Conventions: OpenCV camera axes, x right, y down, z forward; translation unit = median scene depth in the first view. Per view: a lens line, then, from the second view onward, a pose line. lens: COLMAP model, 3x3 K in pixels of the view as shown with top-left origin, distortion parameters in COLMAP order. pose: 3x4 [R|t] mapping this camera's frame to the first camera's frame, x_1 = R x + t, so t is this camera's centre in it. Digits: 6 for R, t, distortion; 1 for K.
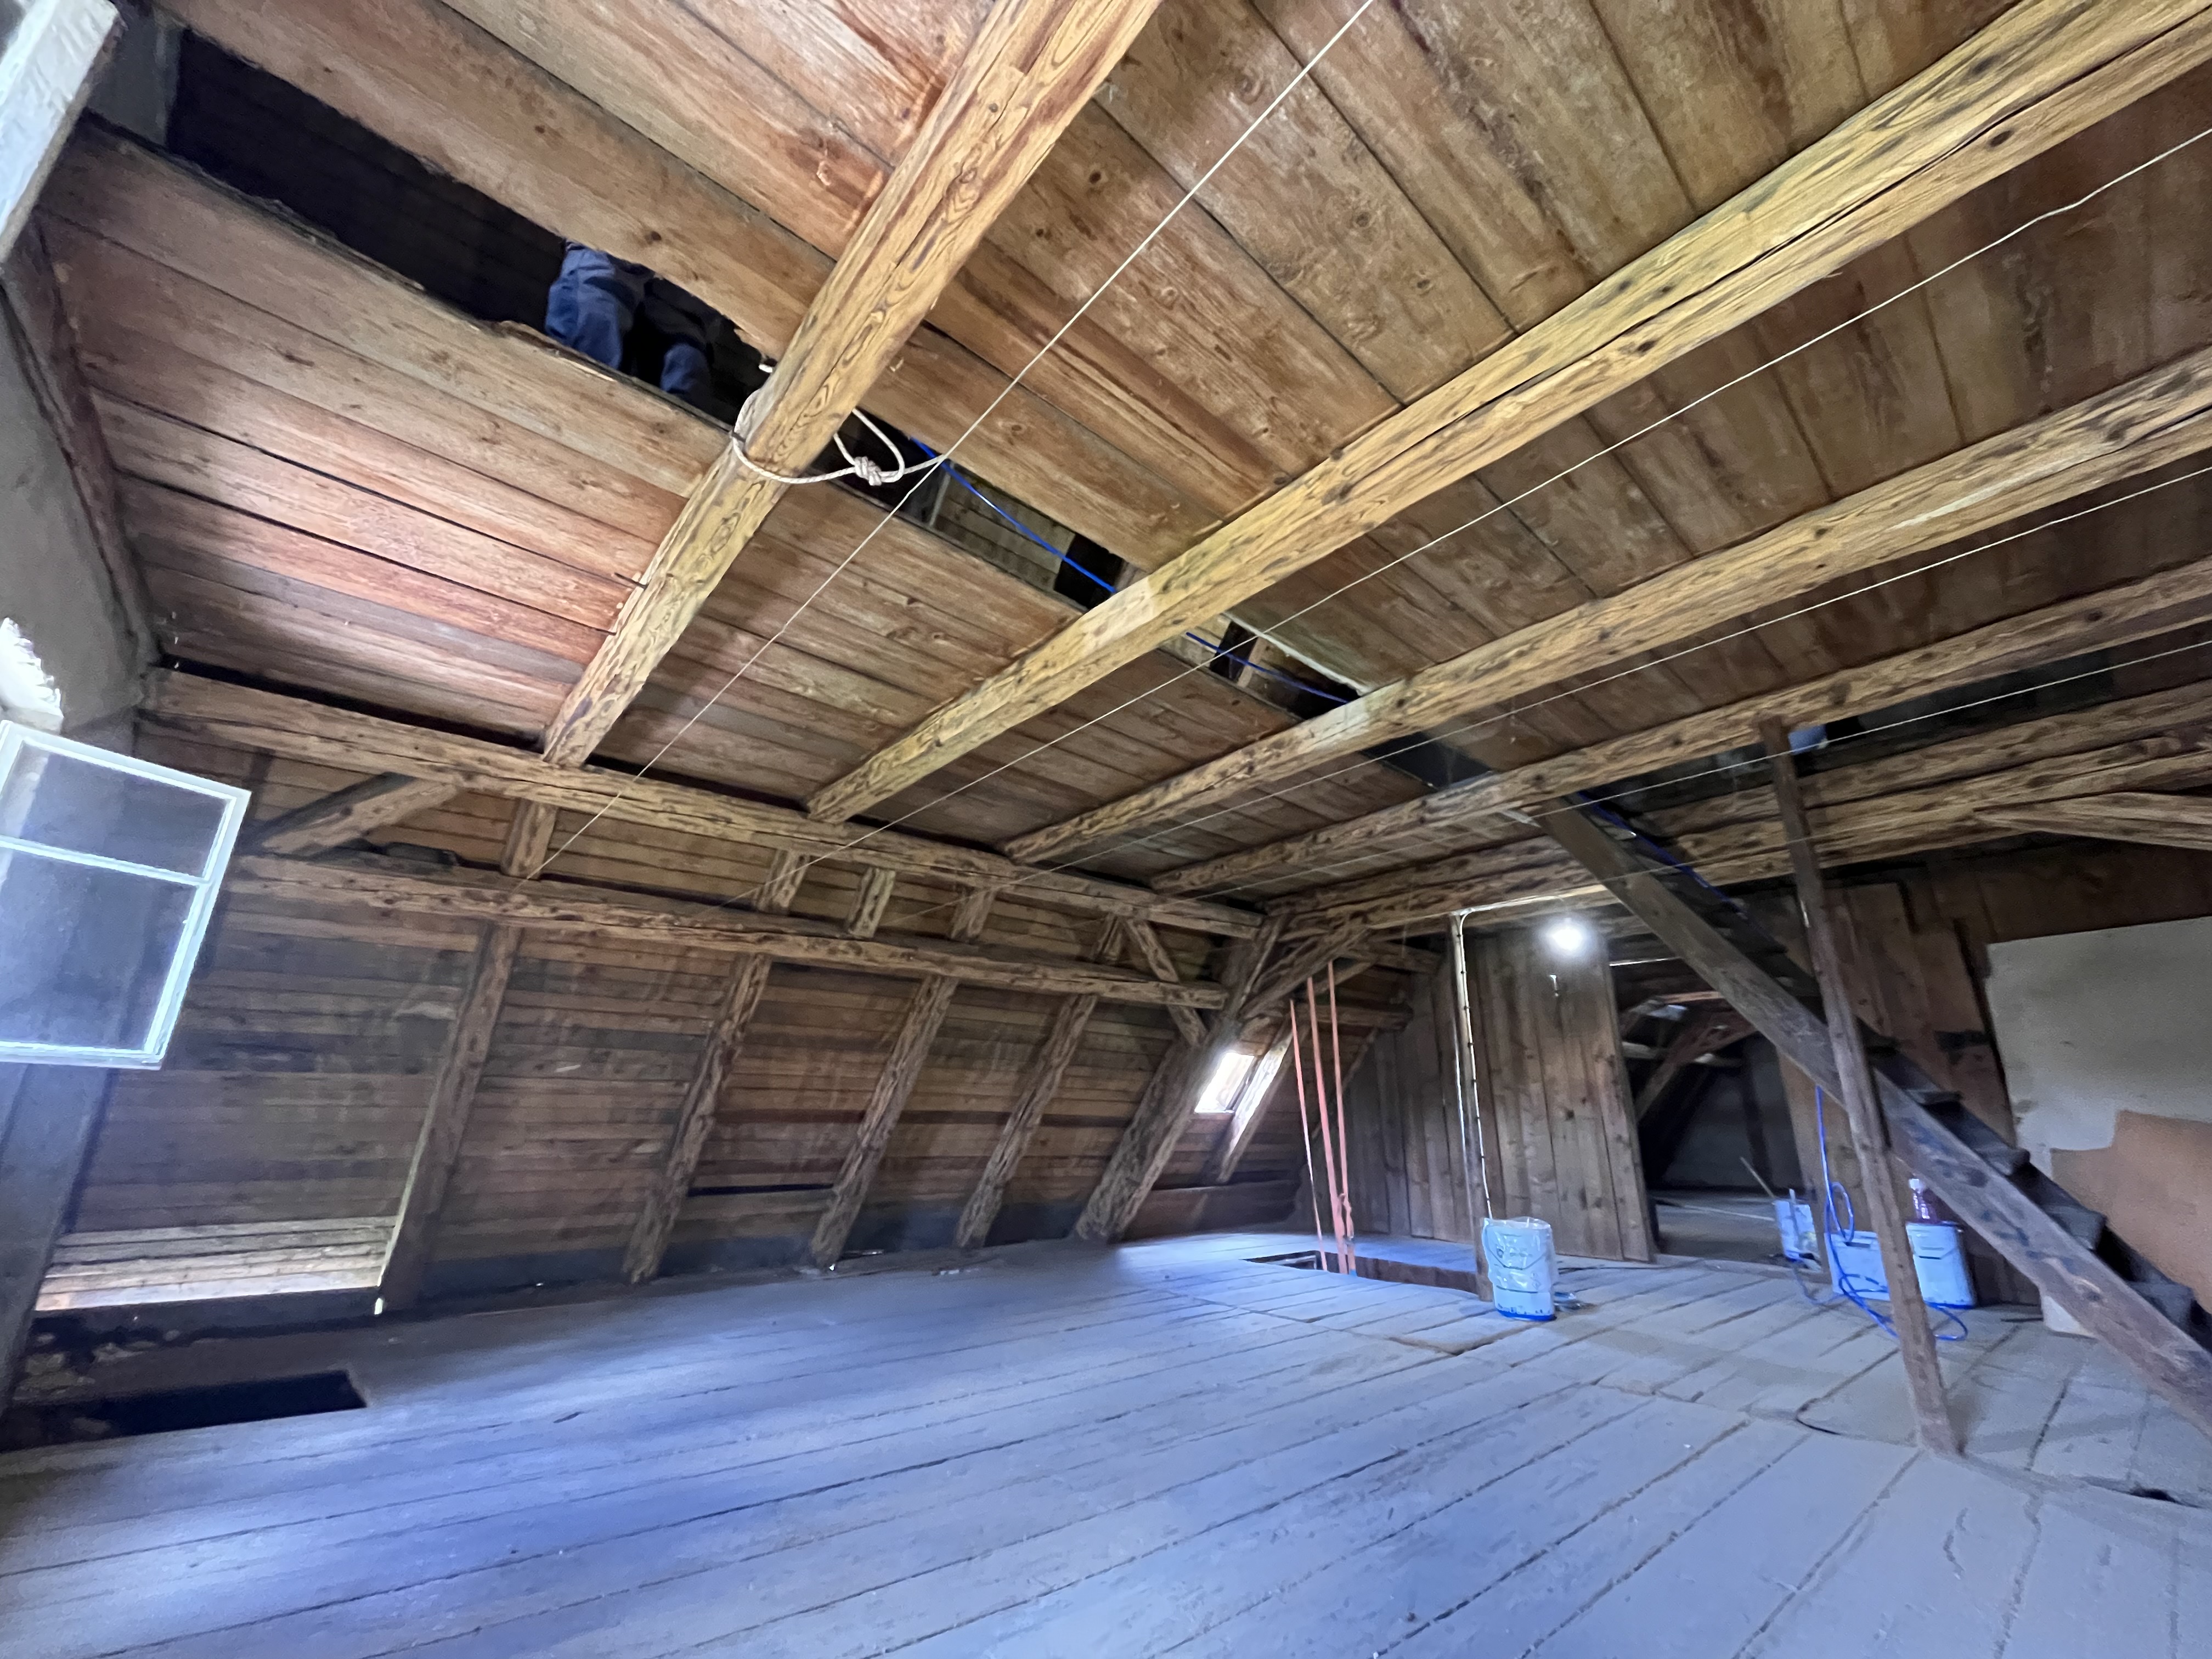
lens RADIAL K [[882.1, 0, 1106.0], [0, 882.1, 829.5], [0, 0, 1]] dist [-0.000693, -0.000206]
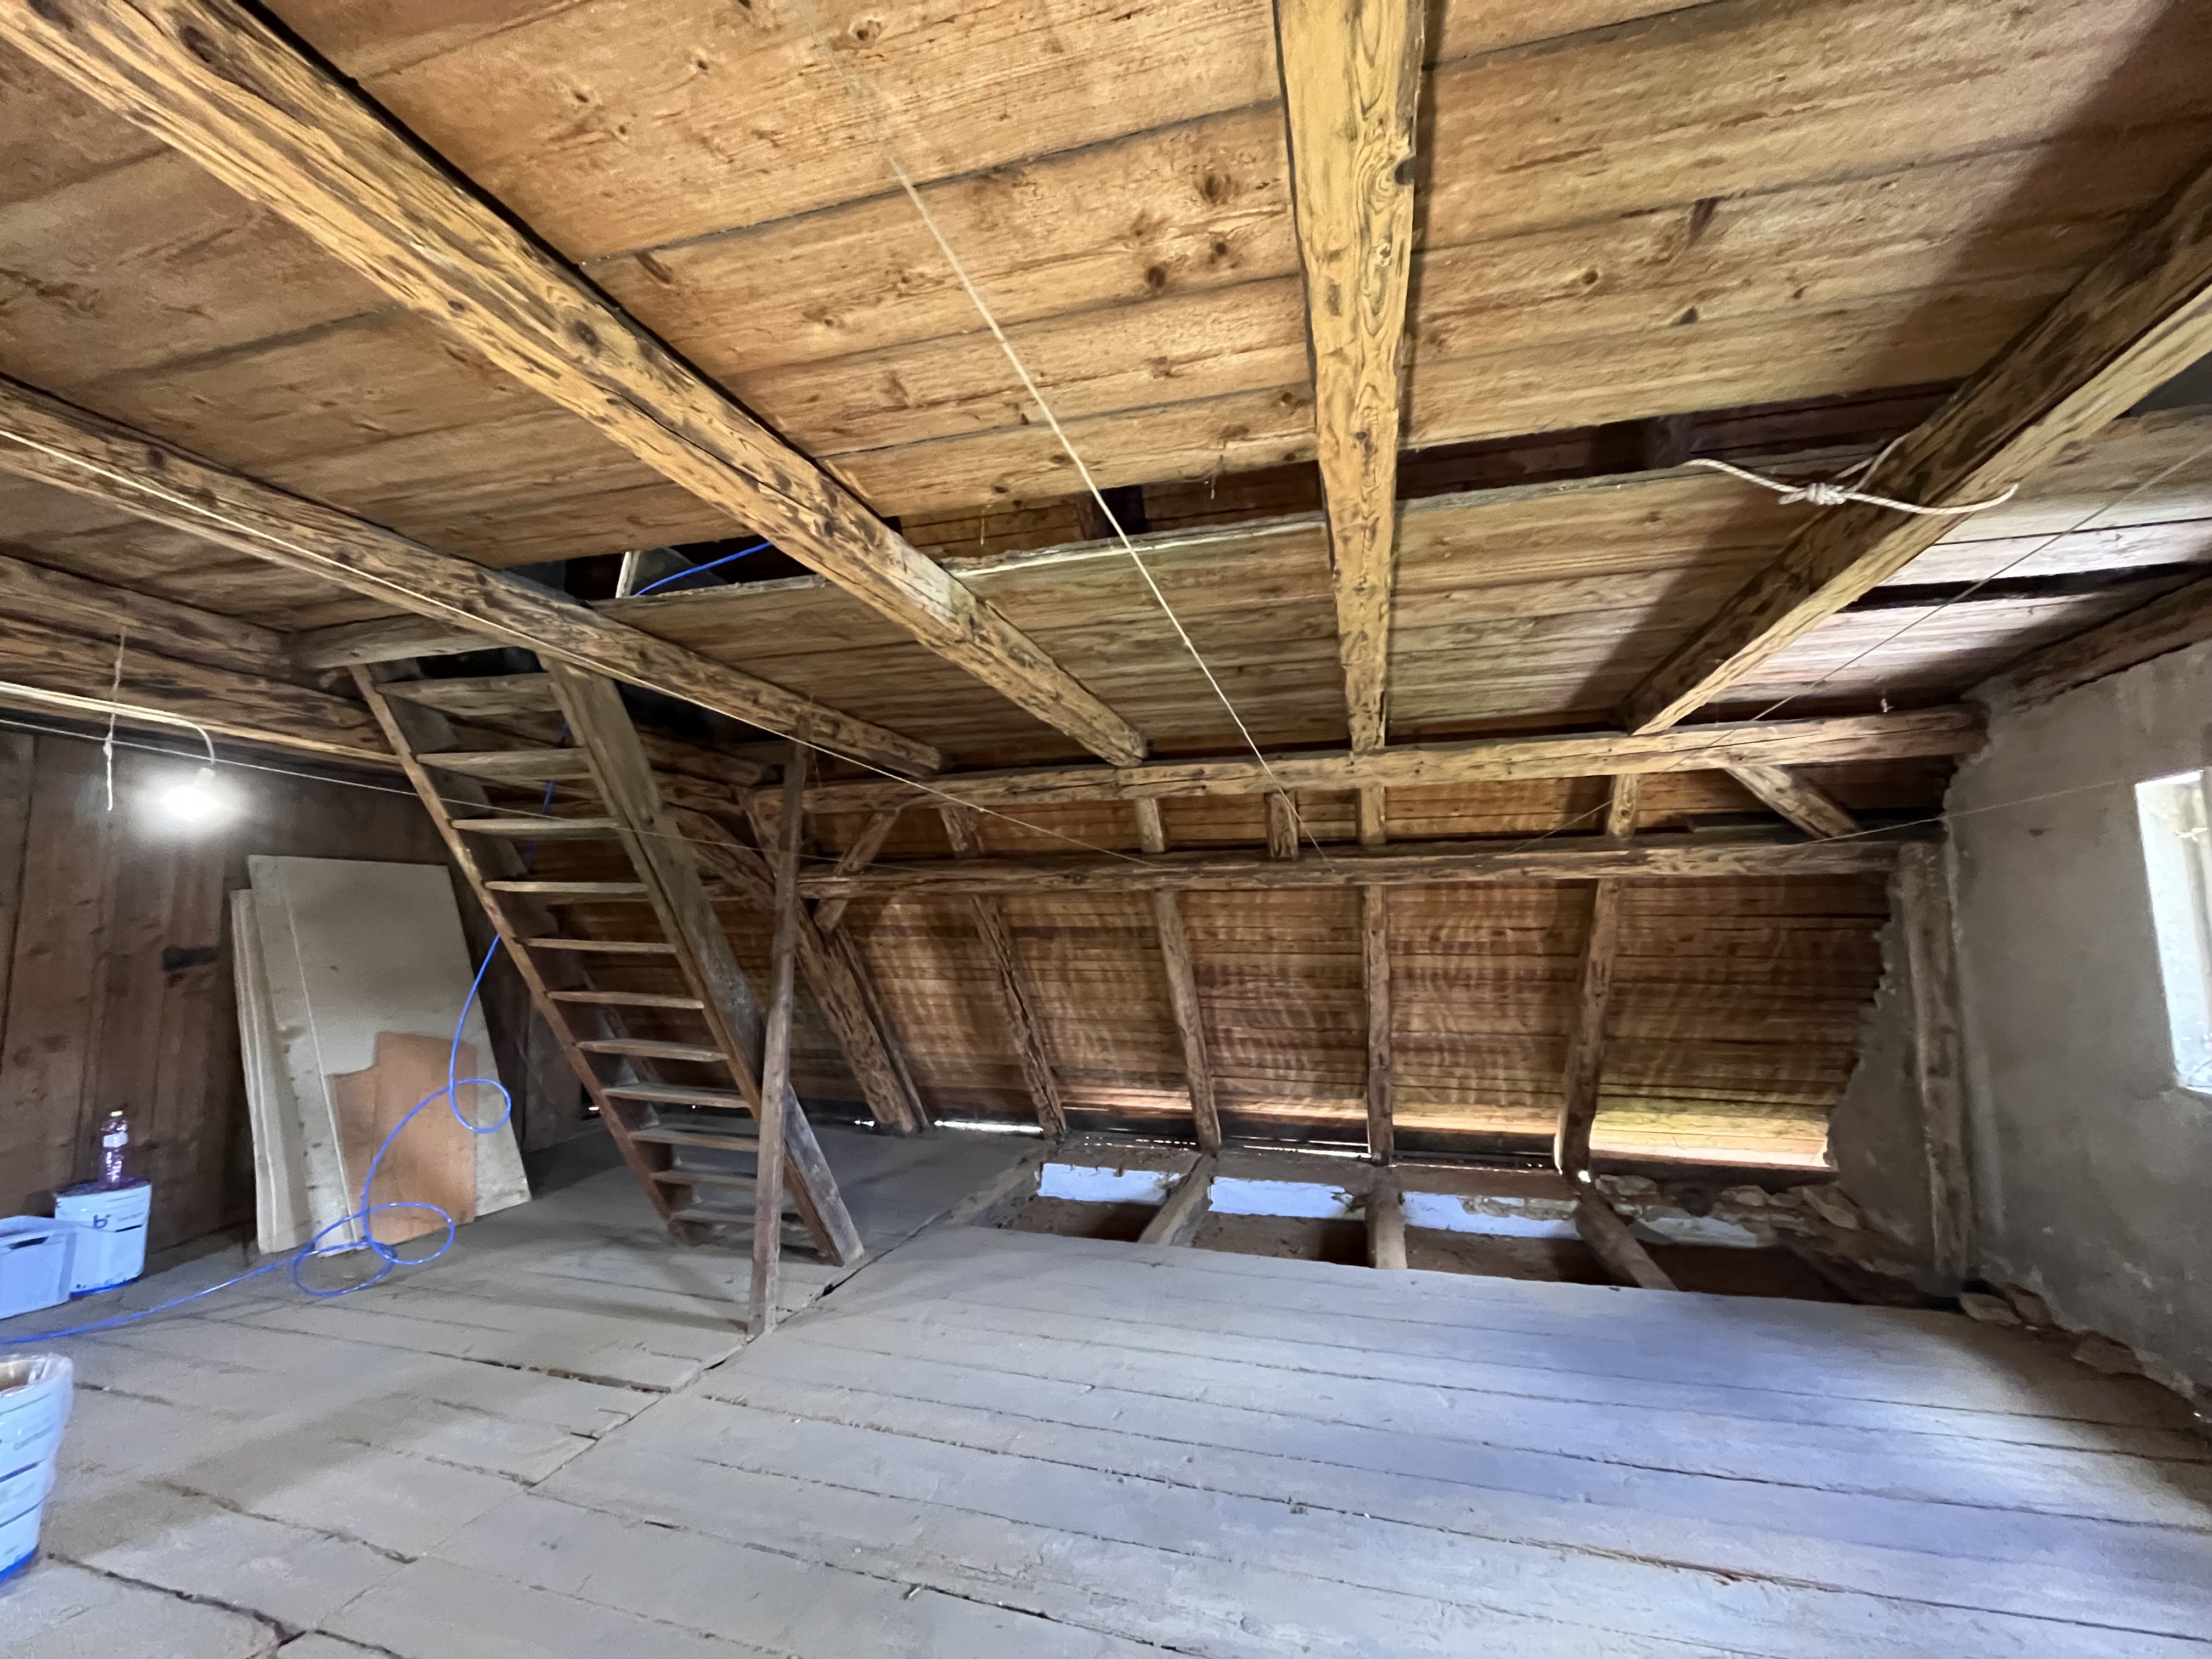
lens RADIAL K [[882.1, 0, 1106.0], [0, 882.1, 829.5], [0, 0, 1]] dist [-0.000693, -0.000206]
pose [[-0.539562, 0.104657, 0.835416, -0.278197], [-0.258832, 0.923575, -0.282870, 0.164634], [-0.801173, -0.368859, -0.471237, 0.892117]]
